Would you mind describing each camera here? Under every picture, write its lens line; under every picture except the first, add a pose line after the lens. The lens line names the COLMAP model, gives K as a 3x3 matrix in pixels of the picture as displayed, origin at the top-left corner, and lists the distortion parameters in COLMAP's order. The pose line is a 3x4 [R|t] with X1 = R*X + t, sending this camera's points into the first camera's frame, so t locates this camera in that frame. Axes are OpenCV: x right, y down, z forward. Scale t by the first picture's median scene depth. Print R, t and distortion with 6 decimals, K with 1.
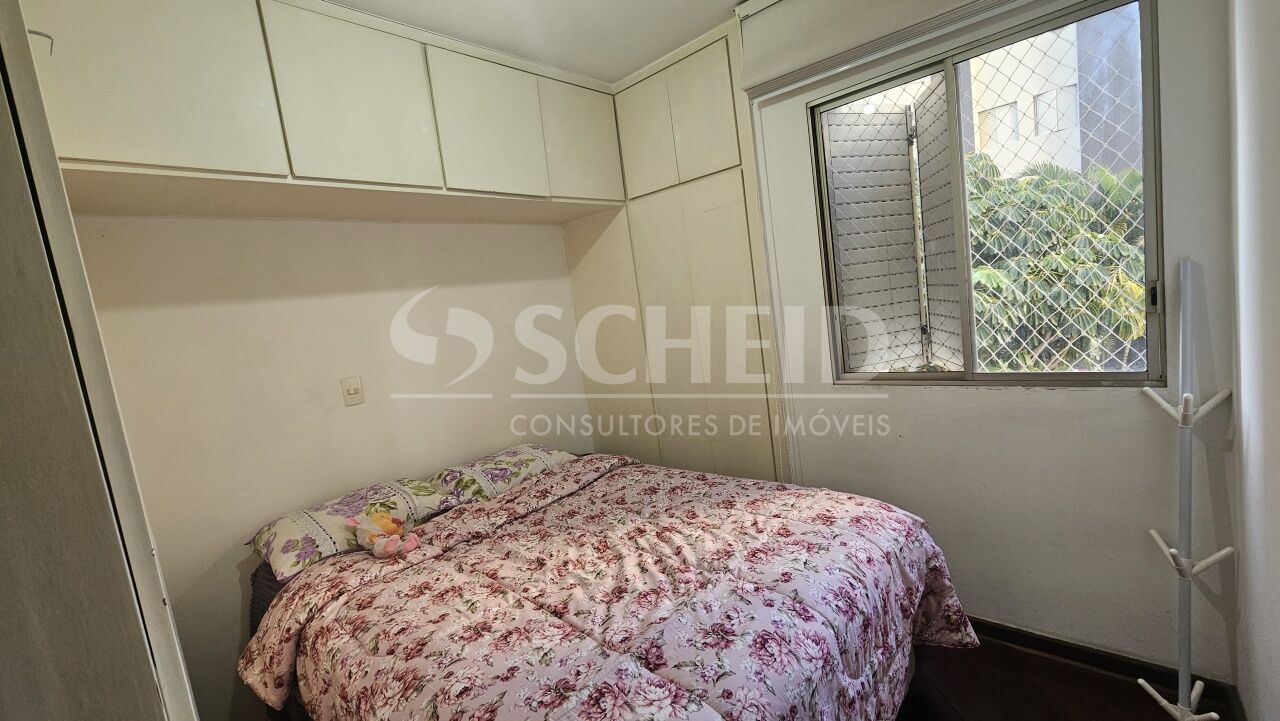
lens RADIAL K [[528.8, 0, 643.8], [0, 528.8, 362.7], [0, 0, 1]] dist [0.001272, 0.000731]
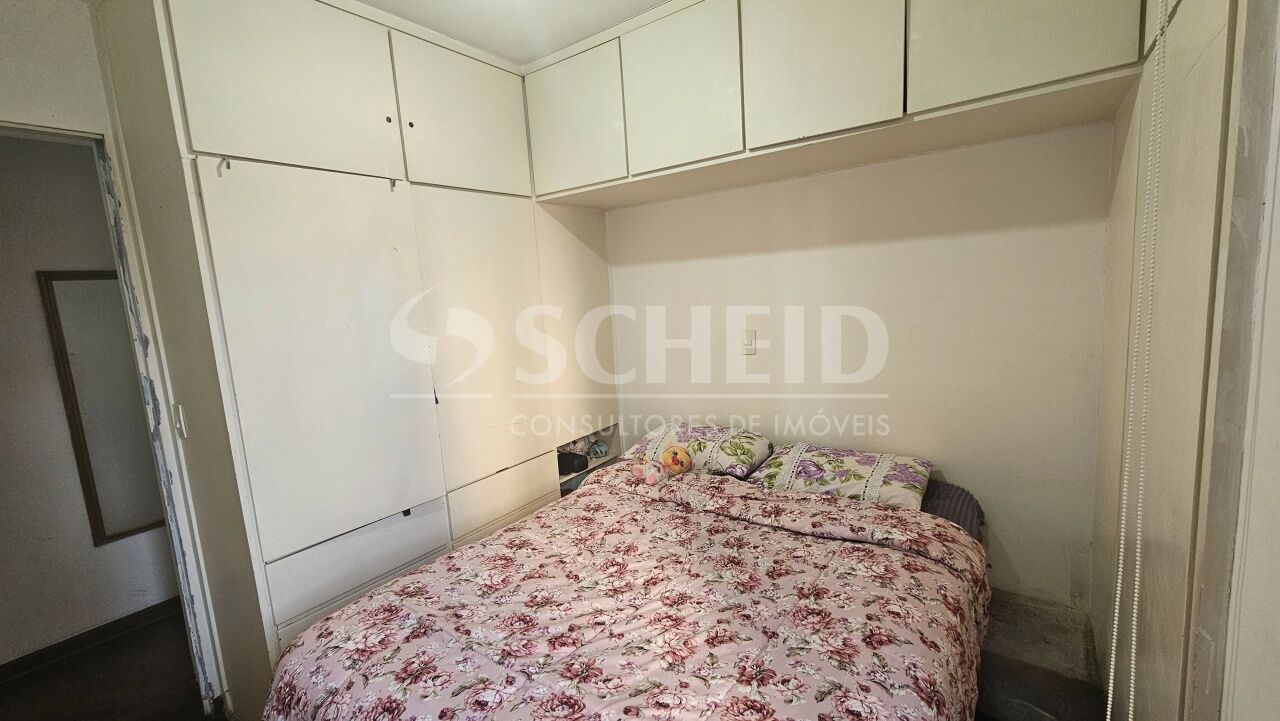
lens RADIAL K [[528.8, 0, 643.0], [0, 528.8, 356.5], [0, 0, 1]] dist [0.001272, 0.000731]
pose [[0.107590, 0.249844, -0.962290, 0.555702], [-0.066483, 0.967550, 0.243777, -0.190726], [0.991970, 0.037748, 0.120709, 0.702352]]
